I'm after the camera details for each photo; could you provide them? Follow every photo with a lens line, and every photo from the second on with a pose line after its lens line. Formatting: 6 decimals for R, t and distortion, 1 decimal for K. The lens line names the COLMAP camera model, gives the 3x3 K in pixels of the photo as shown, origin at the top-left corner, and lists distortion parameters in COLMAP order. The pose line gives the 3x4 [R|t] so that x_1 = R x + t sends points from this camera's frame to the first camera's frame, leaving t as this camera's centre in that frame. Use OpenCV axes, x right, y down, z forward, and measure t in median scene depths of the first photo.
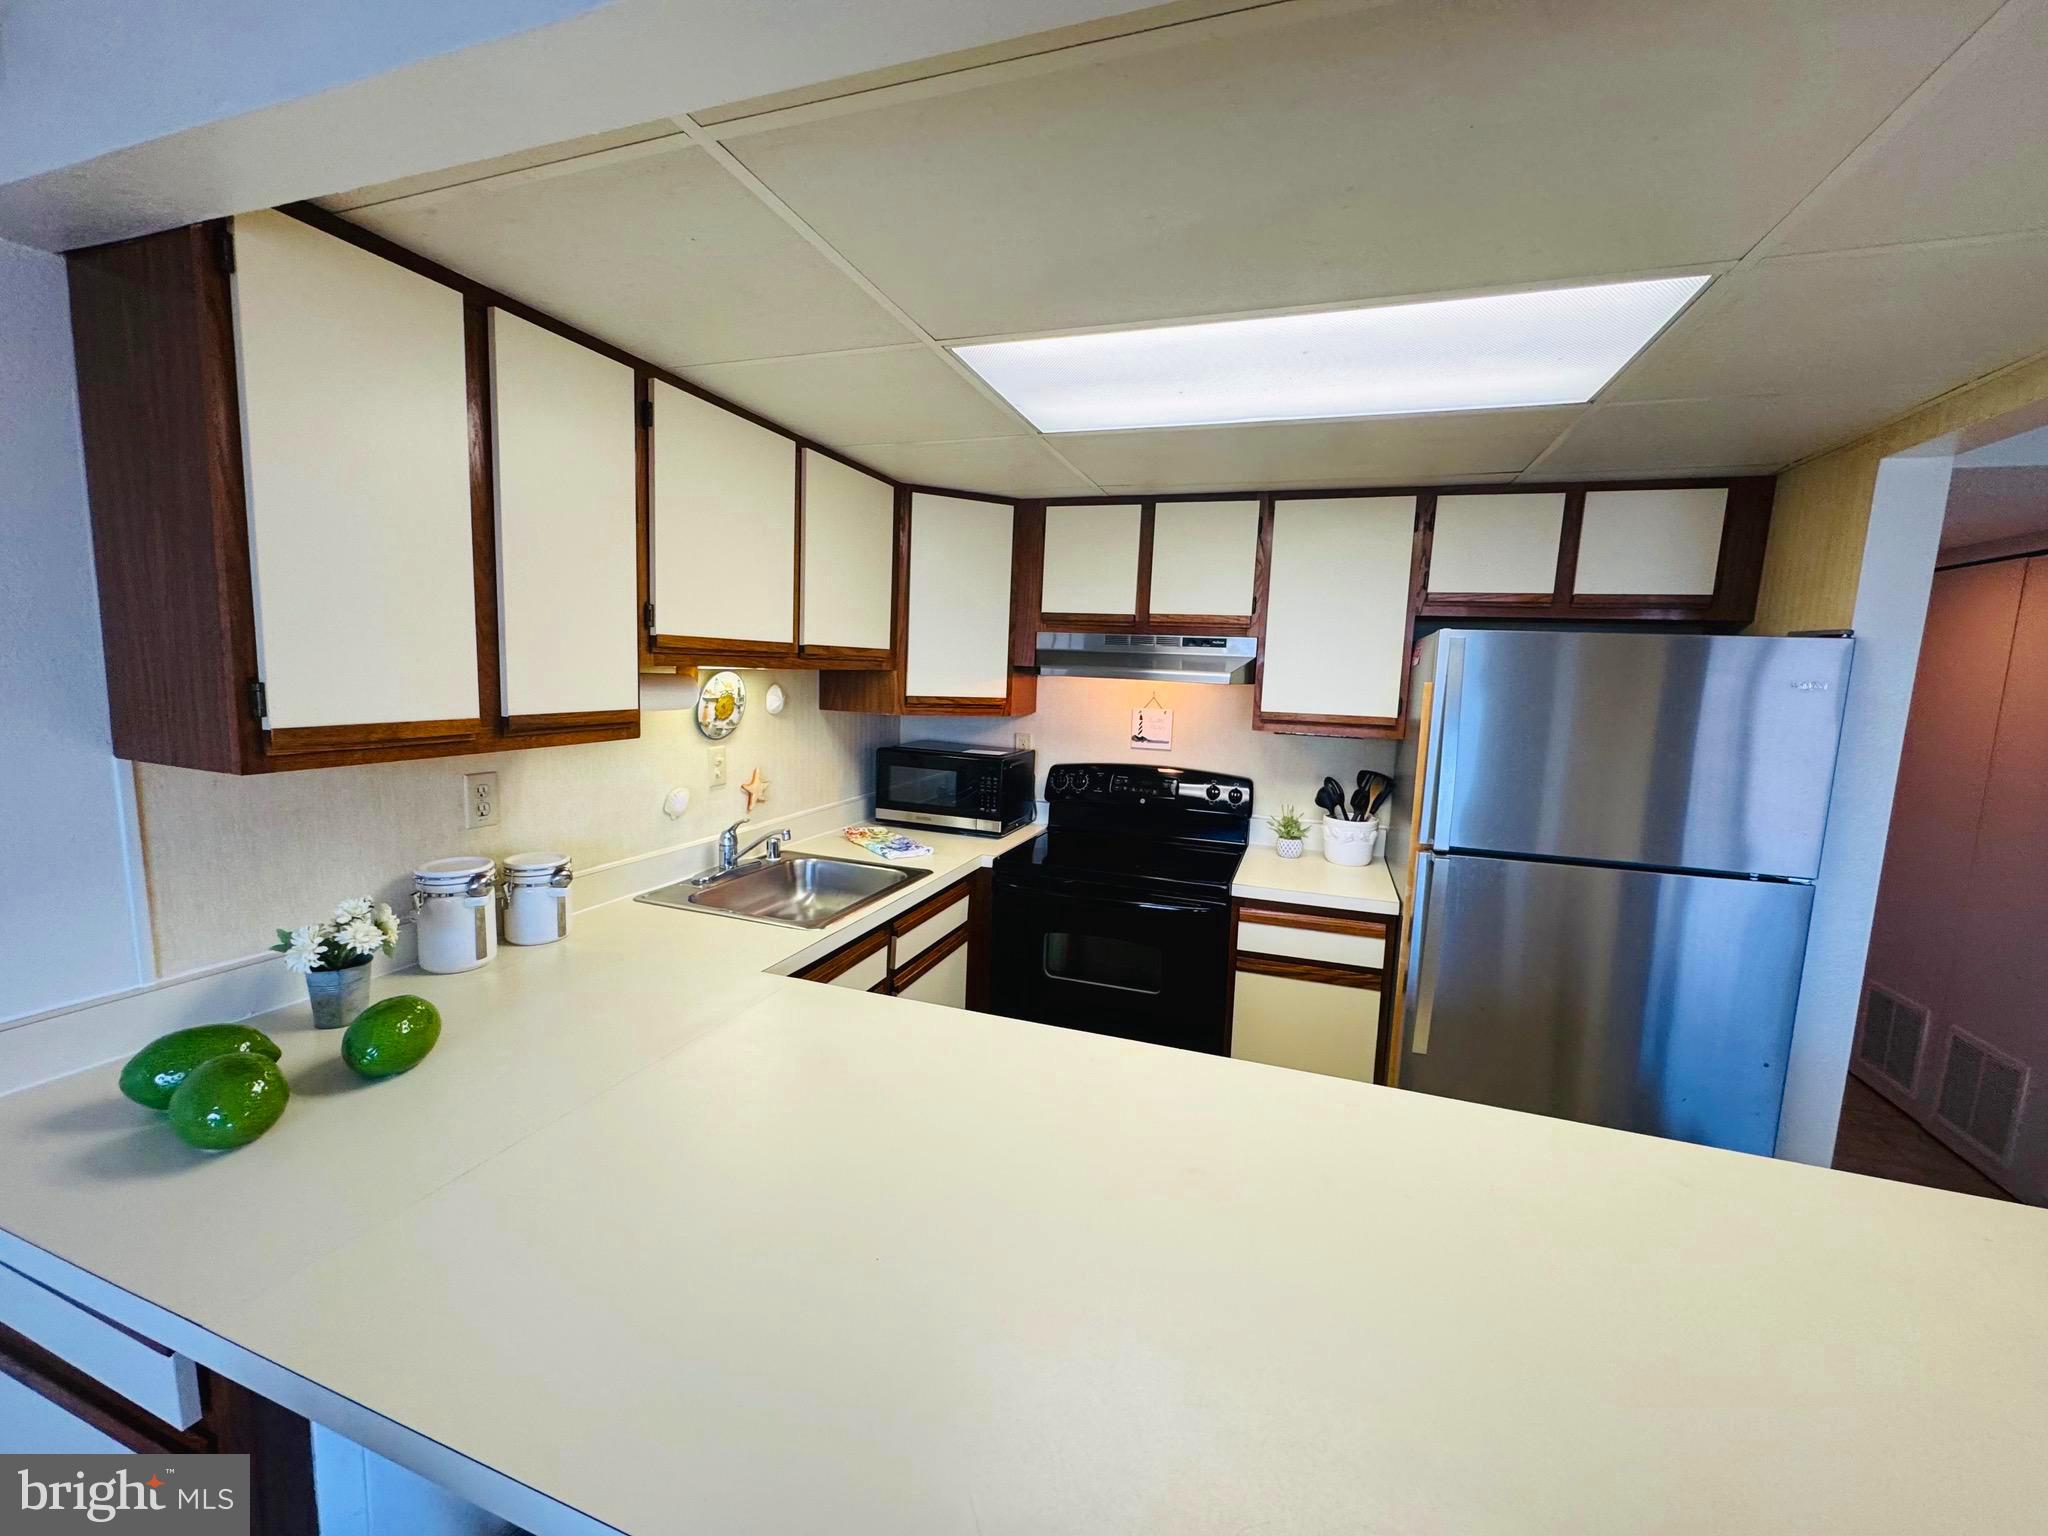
lens RADIAL K [[814.3, 0, 1021.4], [0, 814.3, 766.4], [0, 0, 1]] dist [-0.002671, 0.000781]
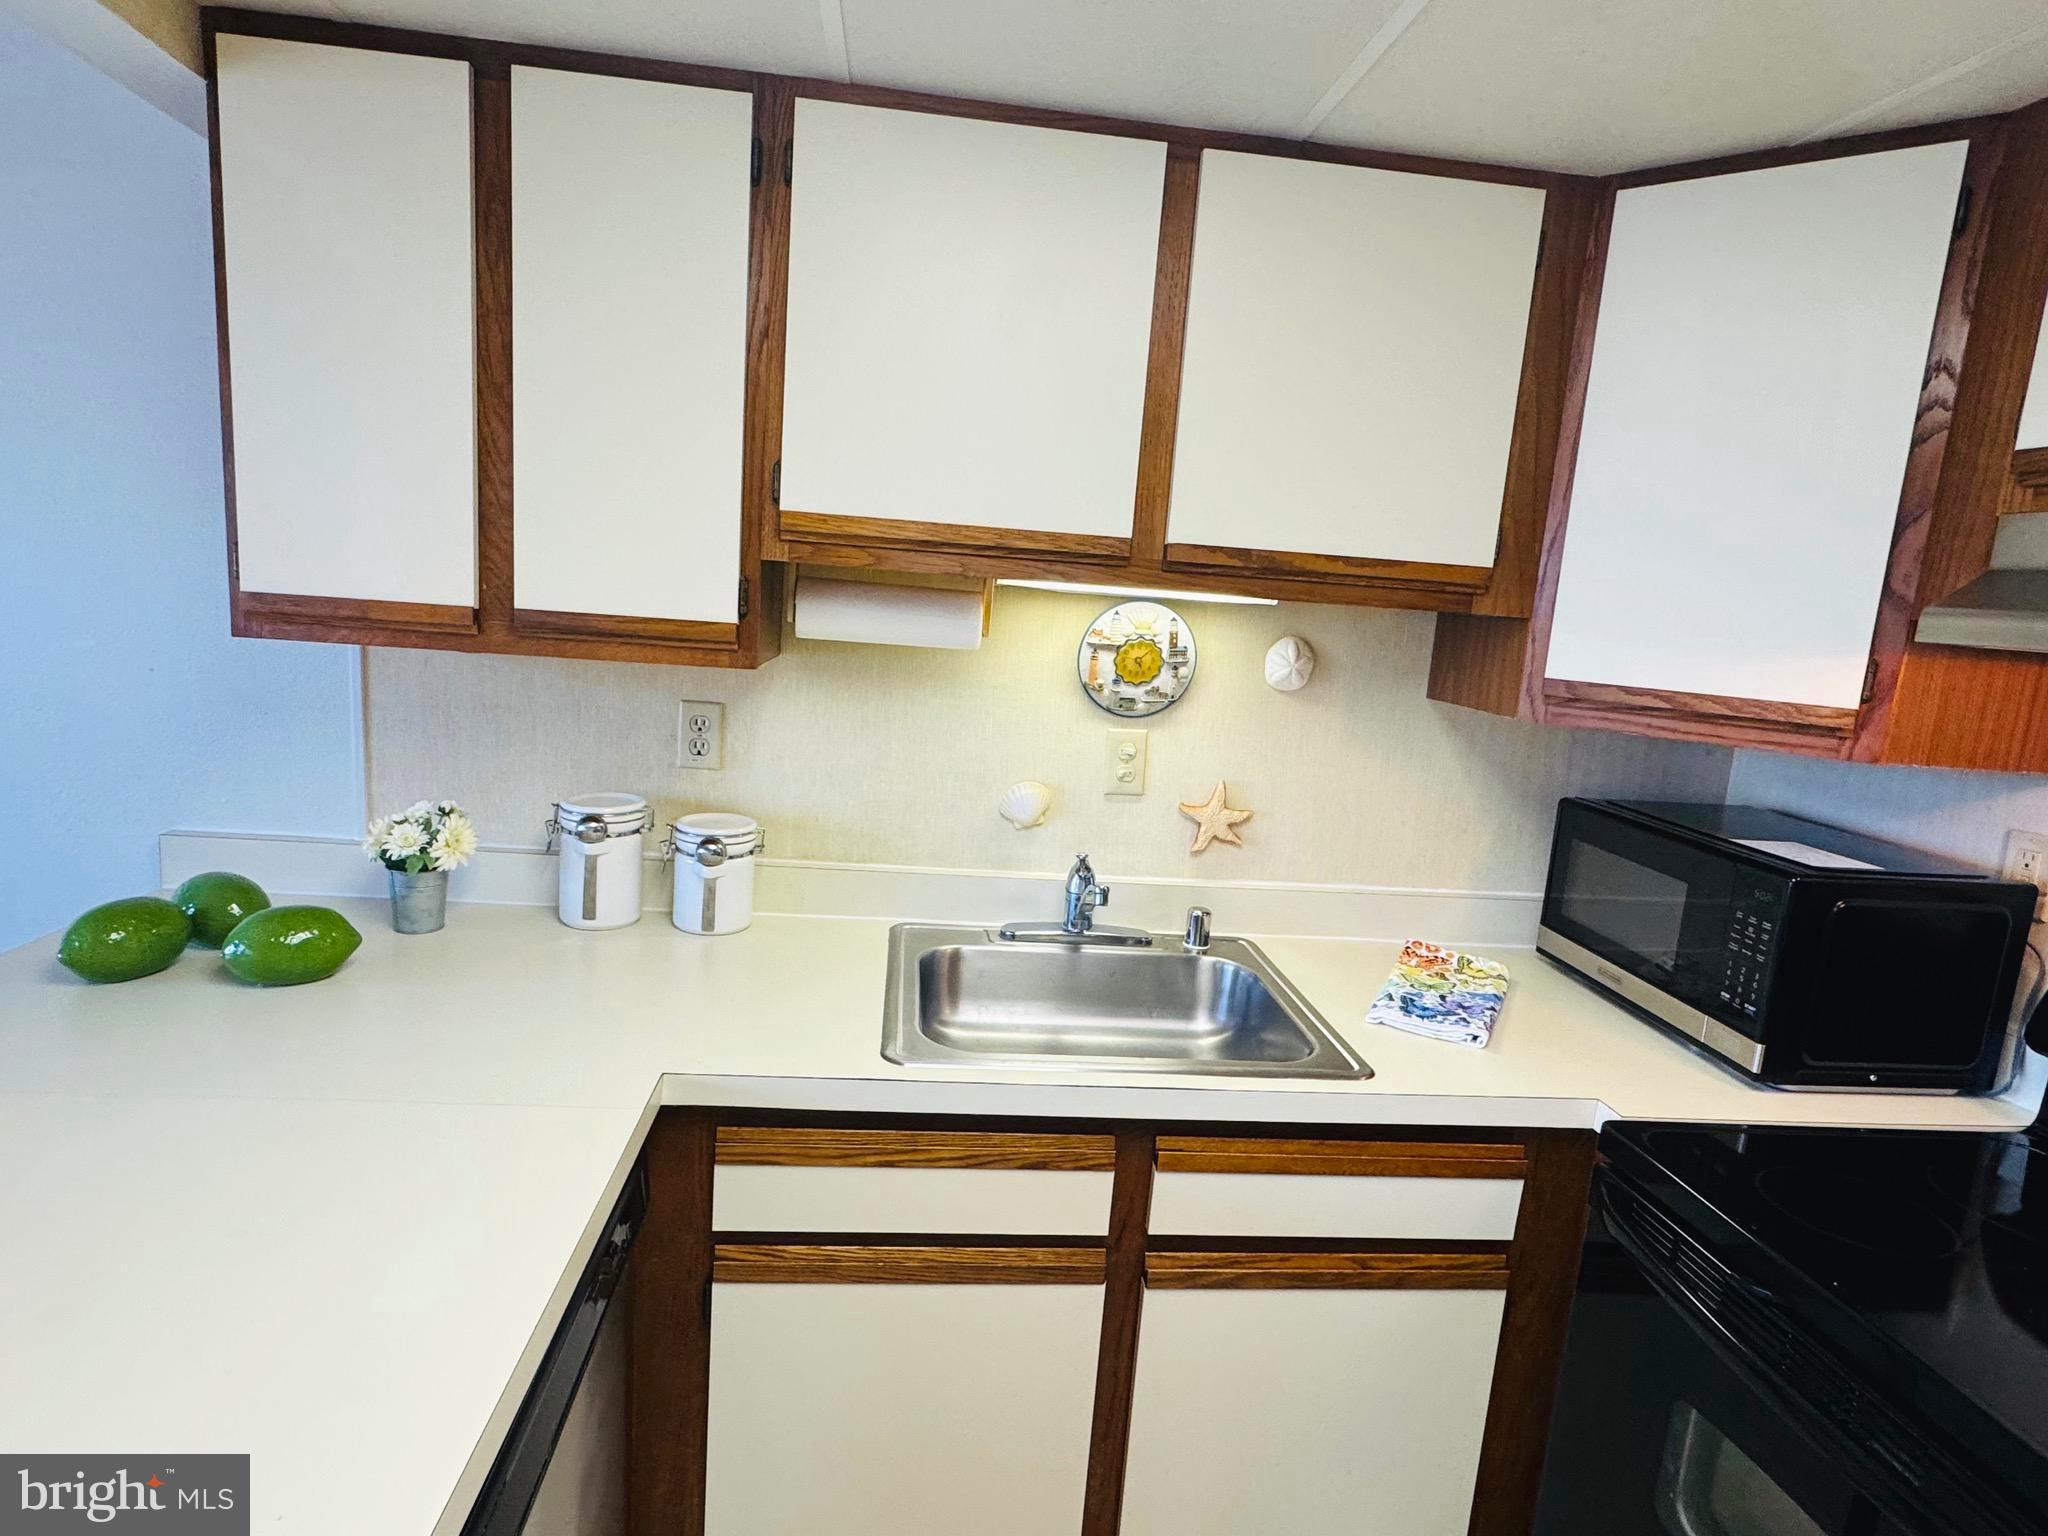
lens RADIAL K [[1104.3, 0, 1023.0], [0, 1104.3, 772.9], [0, 0, 1]] dist [-0.005930, 0.001691]
pose [[0.430274, 0.140082, -0.891763, 0.320425], [-0.168080, 0.983043, 0.073322, -0.039802], [0.886912, 0.118339, 0.446523, 0.587065]]
